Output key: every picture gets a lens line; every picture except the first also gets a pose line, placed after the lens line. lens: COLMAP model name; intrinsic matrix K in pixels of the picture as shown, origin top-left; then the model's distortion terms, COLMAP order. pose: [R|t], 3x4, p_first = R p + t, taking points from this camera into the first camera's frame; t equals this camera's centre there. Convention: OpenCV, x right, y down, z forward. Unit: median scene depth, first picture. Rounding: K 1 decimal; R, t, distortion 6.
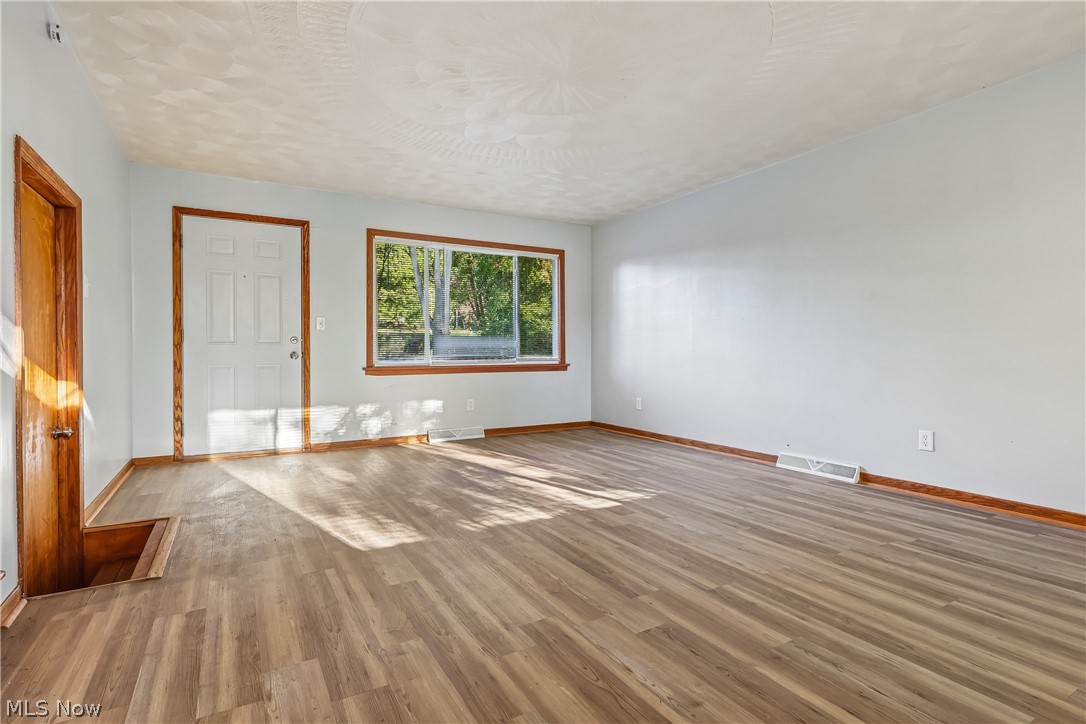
lens RADIAL K [[525.8, 0, 539.4], [0, 525.8, 355.1], [0, 0, 1]] dist [-0.009466, 0.006205]
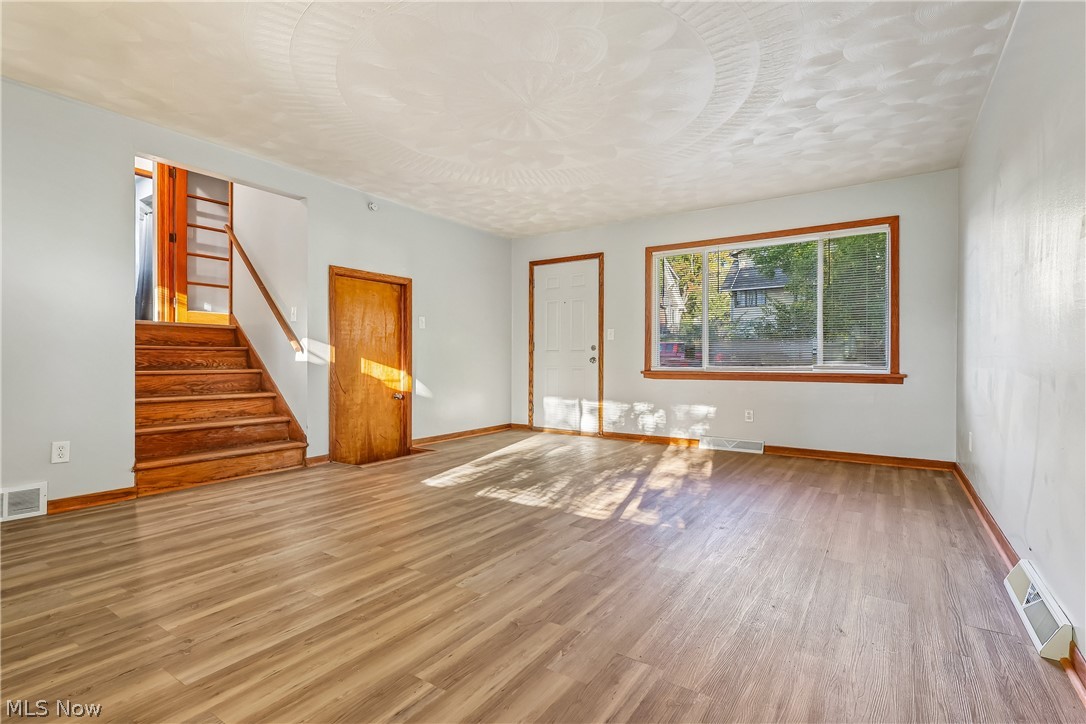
lens RADIAL K [[525.8, 0, 539.4], [0, 525.8, 355.1], [0, 0, 1]] dist [-0.009466, 0.006205]
pose [[0.433869, -0.004124, -0.900967, 0.698069], [-0.007861, 0.999934, -0.008363, 0.000497], [0.900942, 0.010711, 0.433808, 0.365496]]
